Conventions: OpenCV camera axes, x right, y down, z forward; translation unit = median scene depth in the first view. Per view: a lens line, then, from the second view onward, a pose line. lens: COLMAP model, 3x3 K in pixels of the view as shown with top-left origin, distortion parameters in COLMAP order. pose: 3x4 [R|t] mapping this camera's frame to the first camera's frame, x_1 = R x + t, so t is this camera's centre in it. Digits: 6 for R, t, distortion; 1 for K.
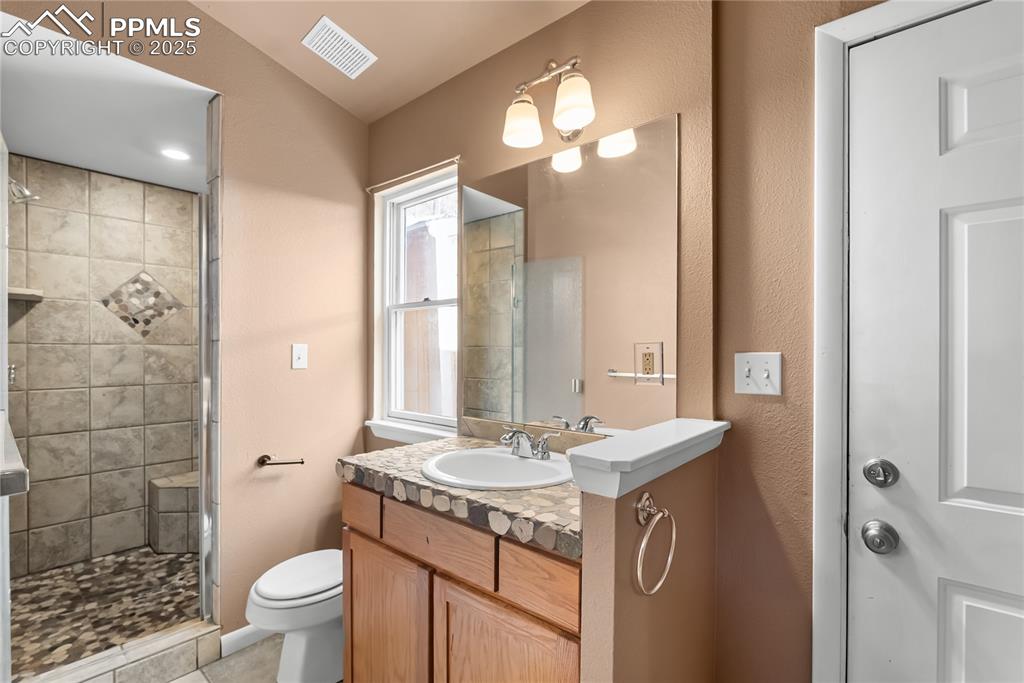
lens RADIAL K [[459.8, 0, 513.2], [0, 459.8, 350.2], [0, 0, 1]] dist [-0.000887, -0.001019]
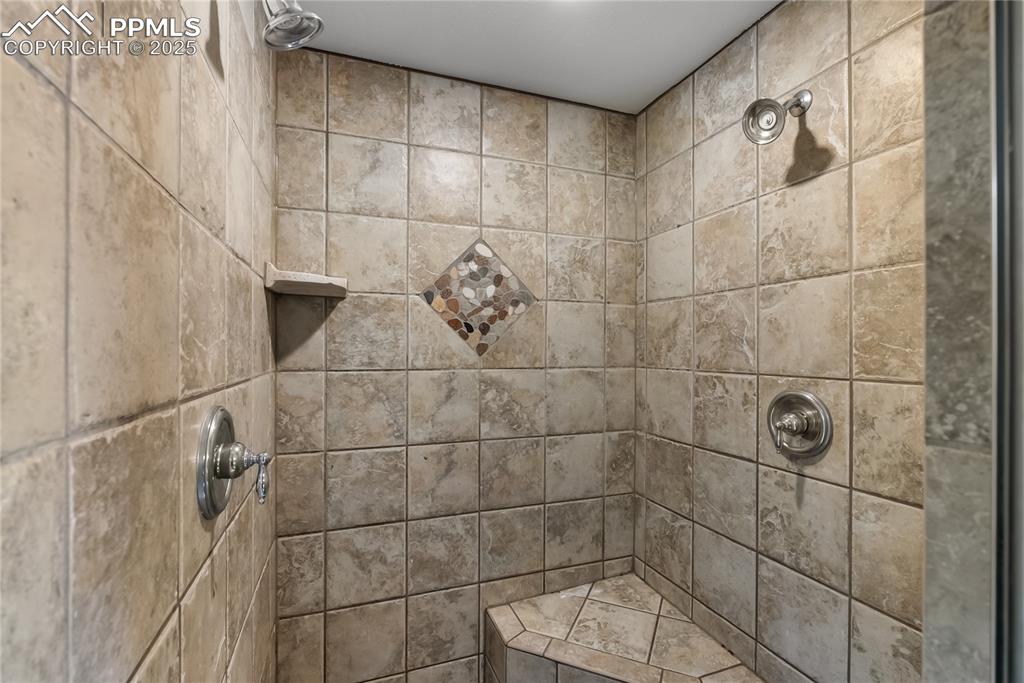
lens RADIAL K [[459.8, 0, 512.4], [0, 459.8, 343.1], [0, 0, 1]] dist [-0.000887, -0.001019]
pose [[0.865096, -0.001403, -0.501604, -0.503891], [-0.004438, 0.999936, -0.010450, -0.039999], [0.501586, 0.011267, 0.865034, 0.550065]]
